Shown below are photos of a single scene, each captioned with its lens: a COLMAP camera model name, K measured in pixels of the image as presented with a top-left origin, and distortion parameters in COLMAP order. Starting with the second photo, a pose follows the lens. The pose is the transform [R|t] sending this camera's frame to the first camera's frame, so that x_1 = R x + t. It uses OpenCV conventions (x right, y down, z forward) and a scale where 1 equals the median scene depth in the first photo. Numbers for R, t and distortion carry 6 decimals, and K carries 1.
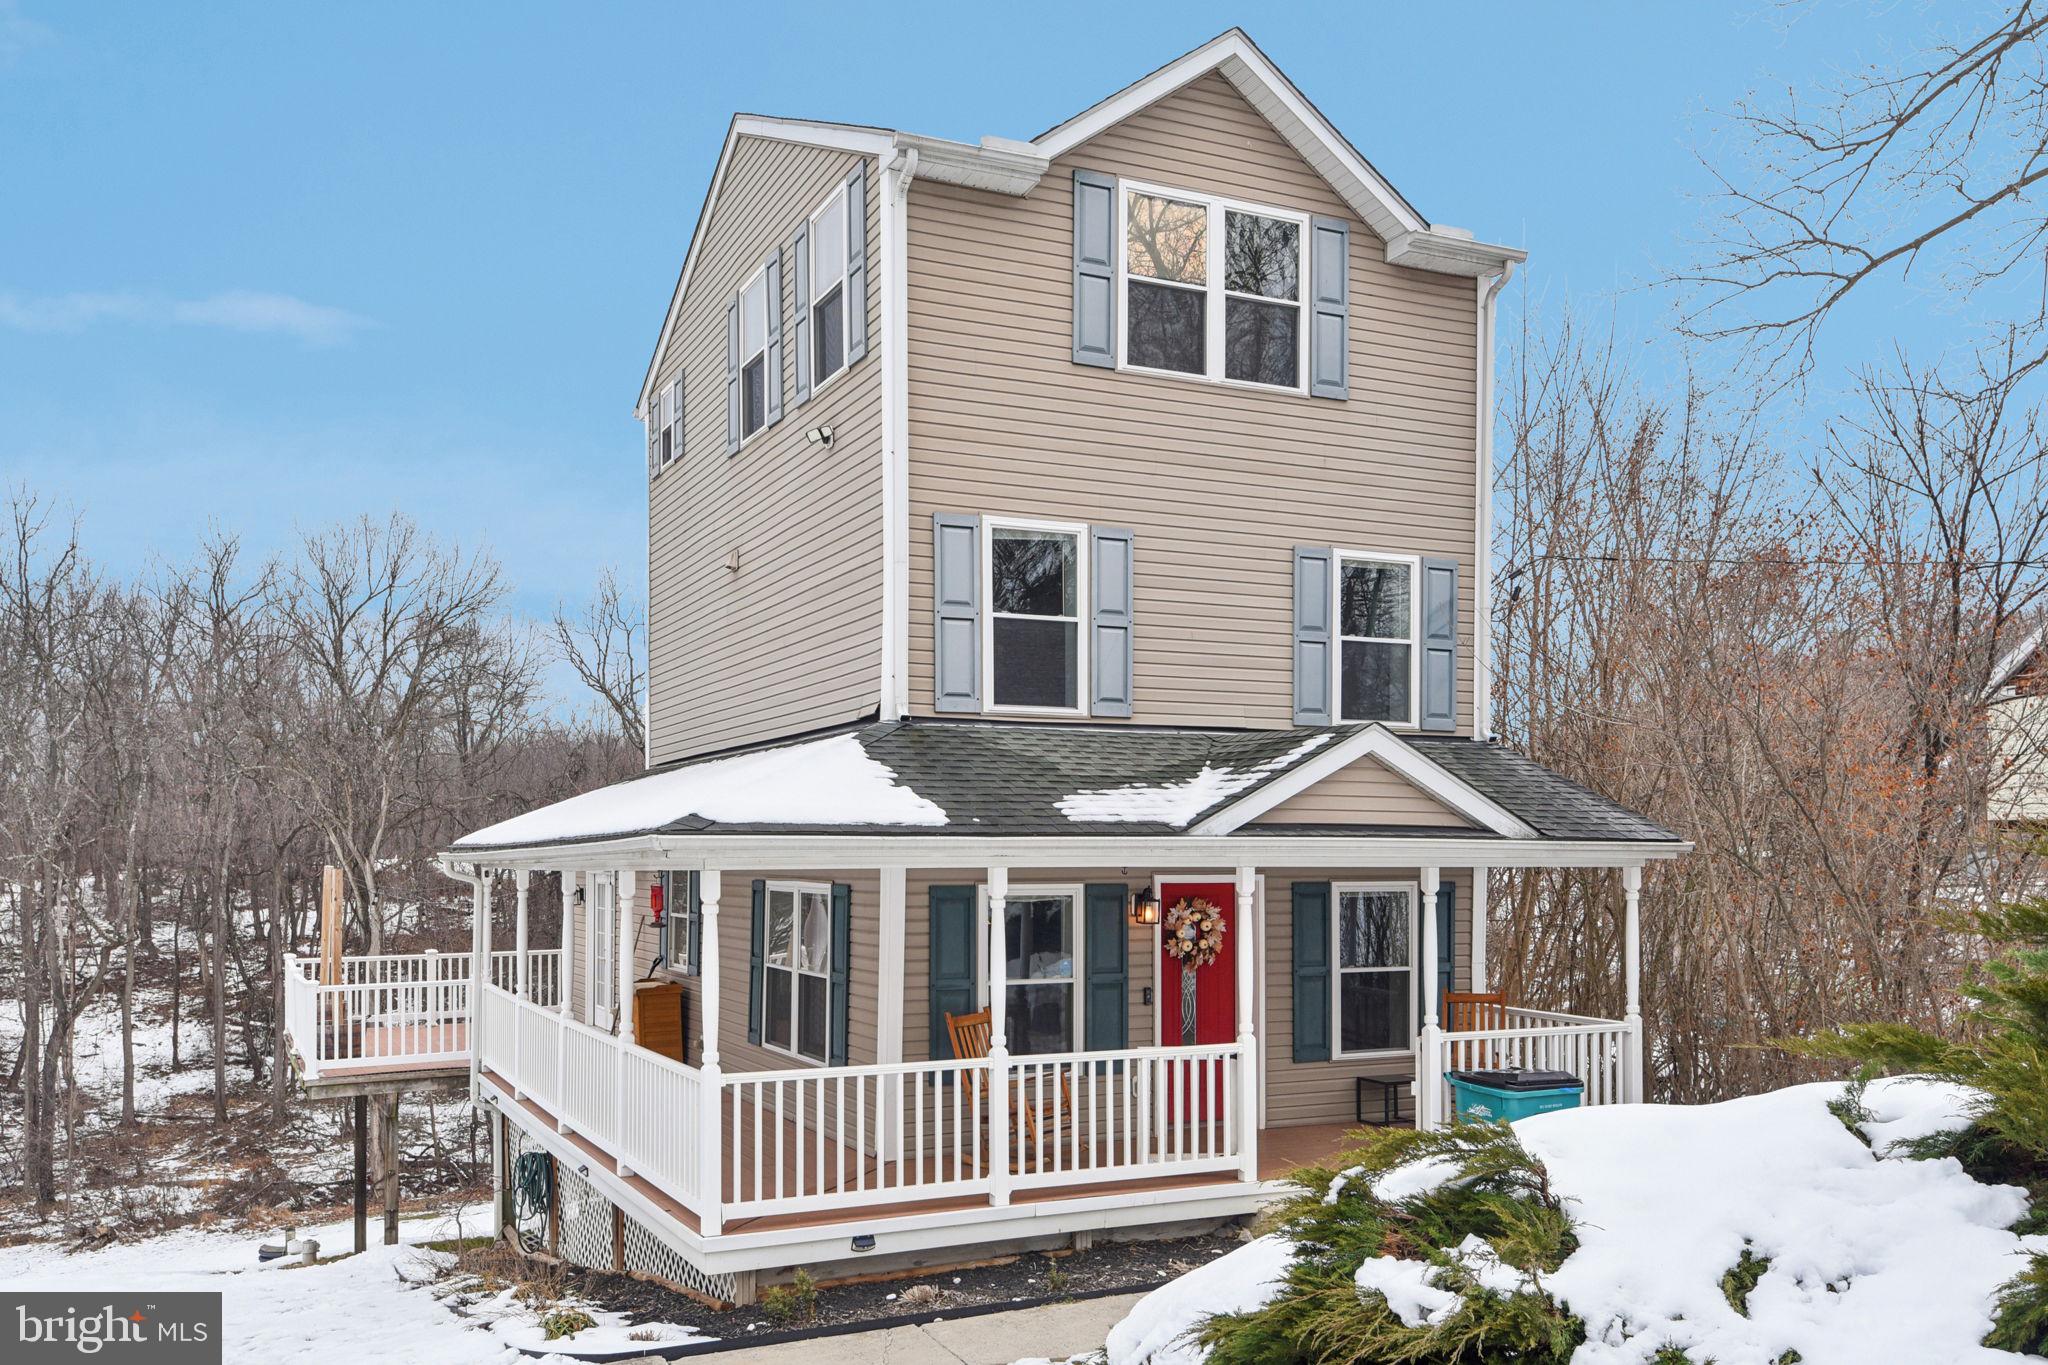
lens RADIAL K [[944.0, 0, 1025.8], [0, 944.0, 687.9], [0, 0, 1]] dist [0.024996, -0.024946]
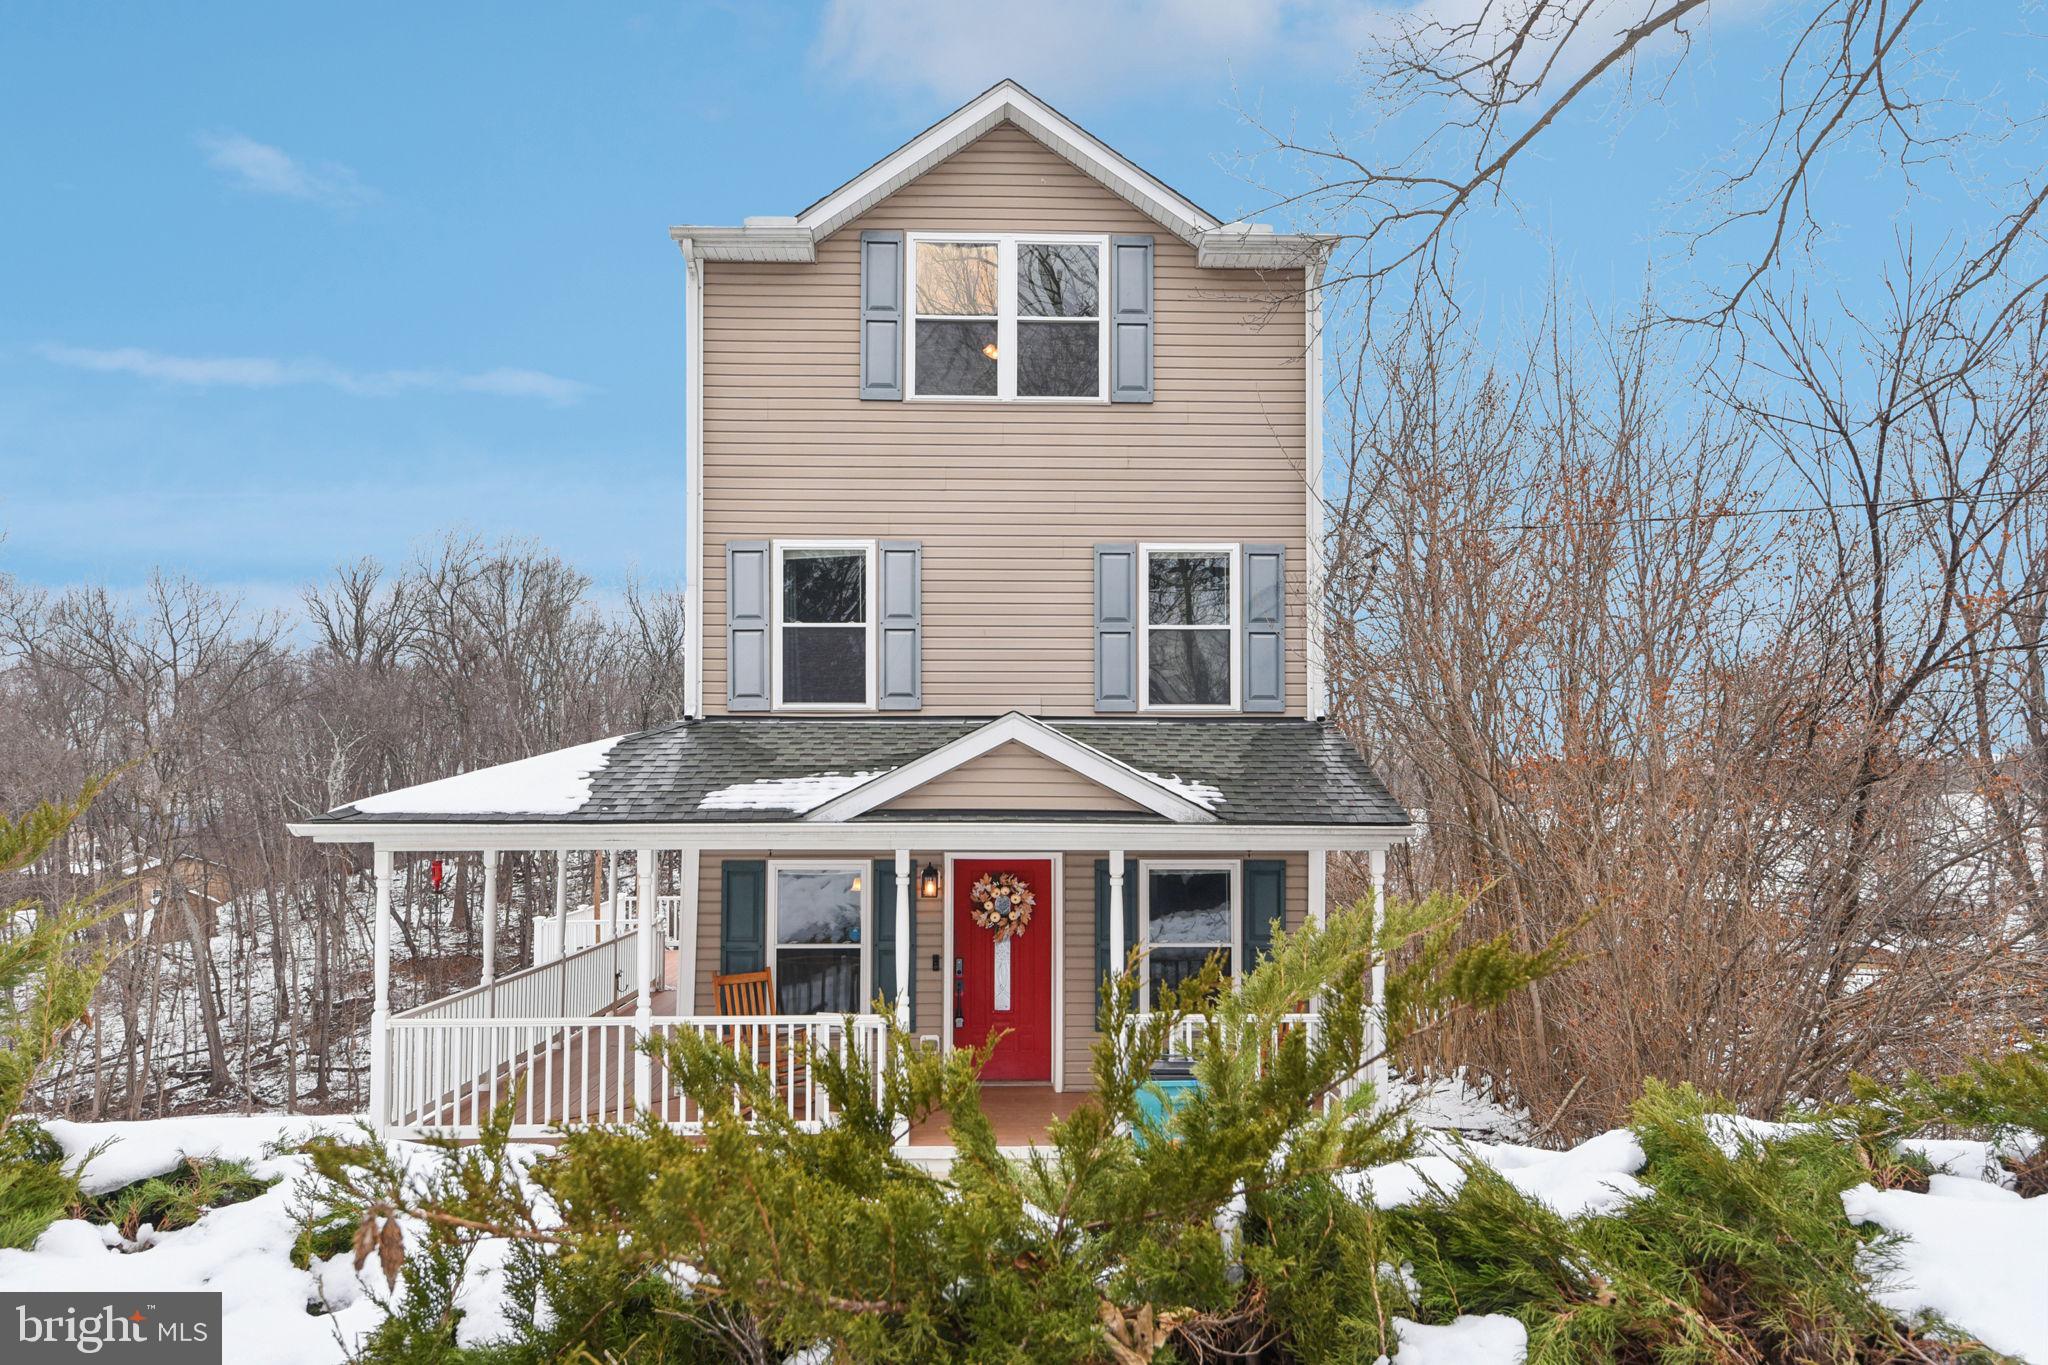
lens RADIAL K [[808.8, 0, 1022.8], [0, 808.8, 665.7], [0, 0, 1]] dist [0.011041, -0.013465]
pose [[0.971648, -0.041143, -0.232827, 0.432336], [0.037934, 0.999114, -0.018248, 0.001282], [0.233371, 0.008899, 0.972347, 0.098300]]
